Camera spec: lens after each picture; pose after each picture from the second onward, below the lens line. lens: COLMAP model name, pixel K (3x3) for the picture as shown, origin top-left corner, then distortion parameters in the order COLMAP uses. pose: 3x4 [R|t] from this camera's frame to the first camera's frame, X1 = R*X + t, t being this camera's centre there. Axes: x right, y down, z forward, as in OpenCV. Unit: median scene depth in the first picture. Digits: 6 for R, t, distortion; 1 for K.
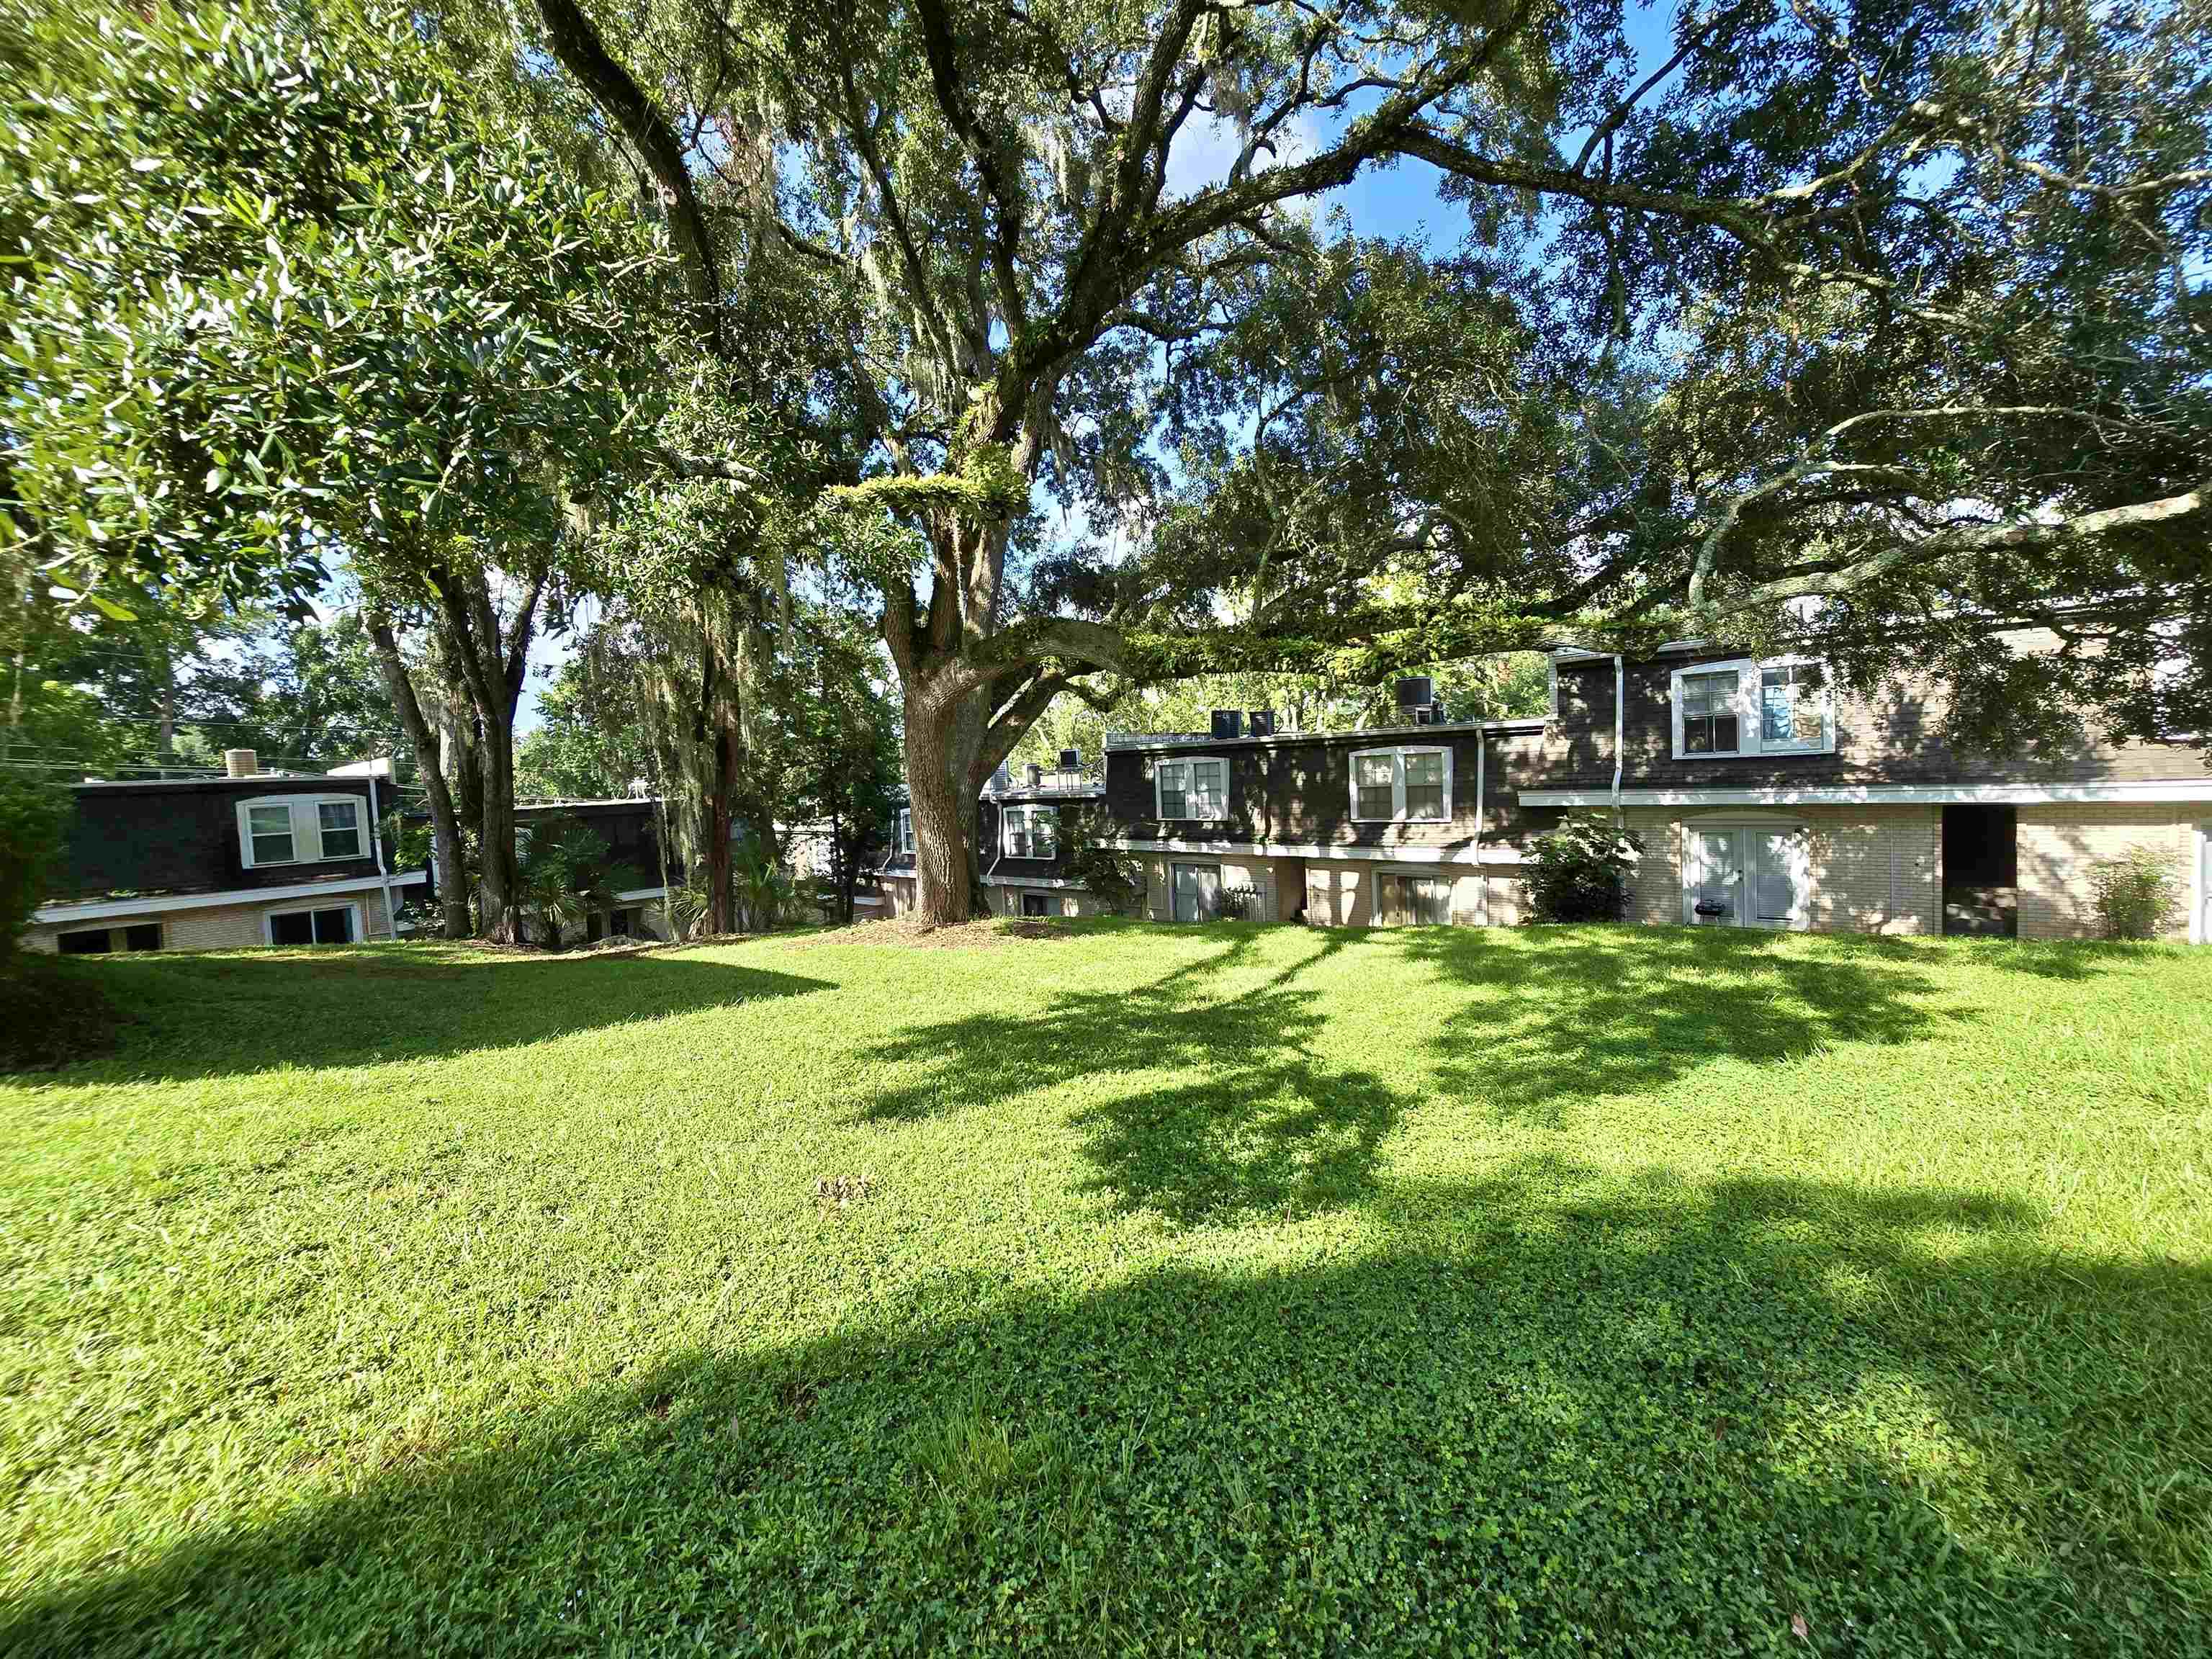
lens RADIAL K [[911.0, 0, 1108.6], [0, 911.0, 827.2], [0, 0, 1]] dist [-0.000263, 0.000552]
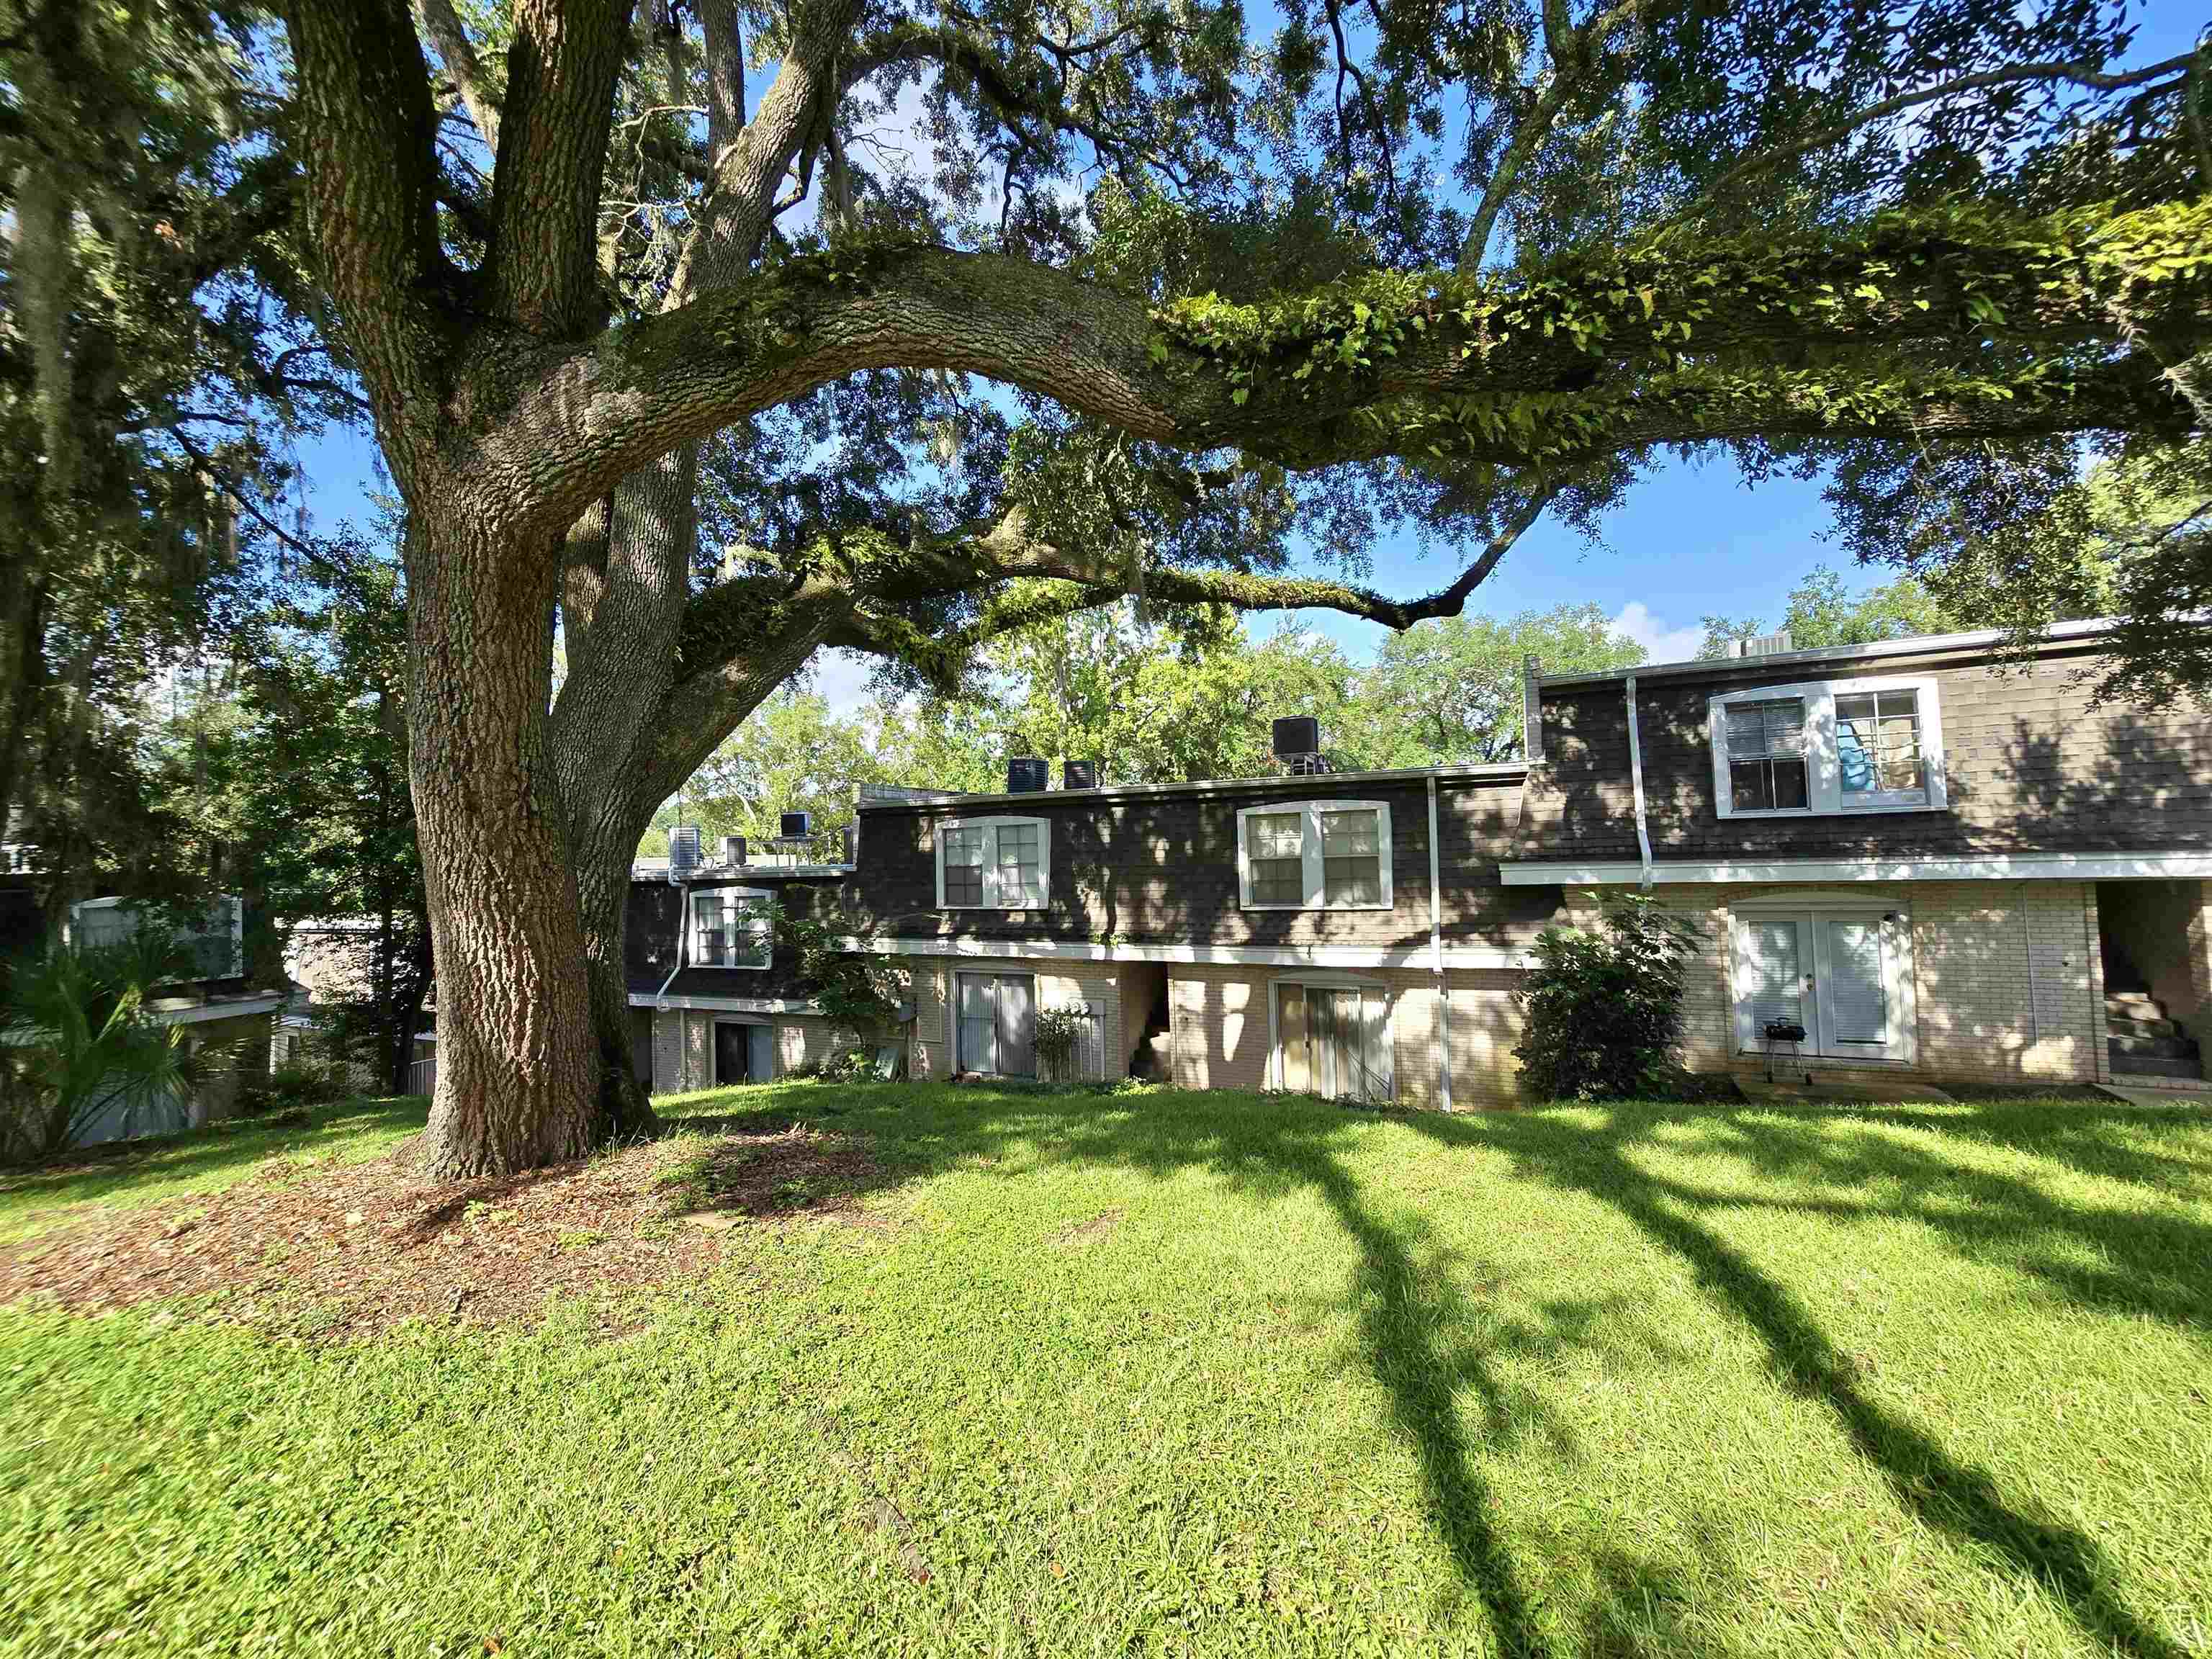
lens RADIAL K [[911.0, 0, 1100.5], [0, 911.0, 819.8], [0, 0, 1]] dist [-0.000263, 0.000552]
pose [[0.951883, 0.033469, 0.304628, -0.052785], [0.002513, 0.993133, -0.116967, 0.007287], [-0.306451, 0.112104, 0.945262, 0.414328]]
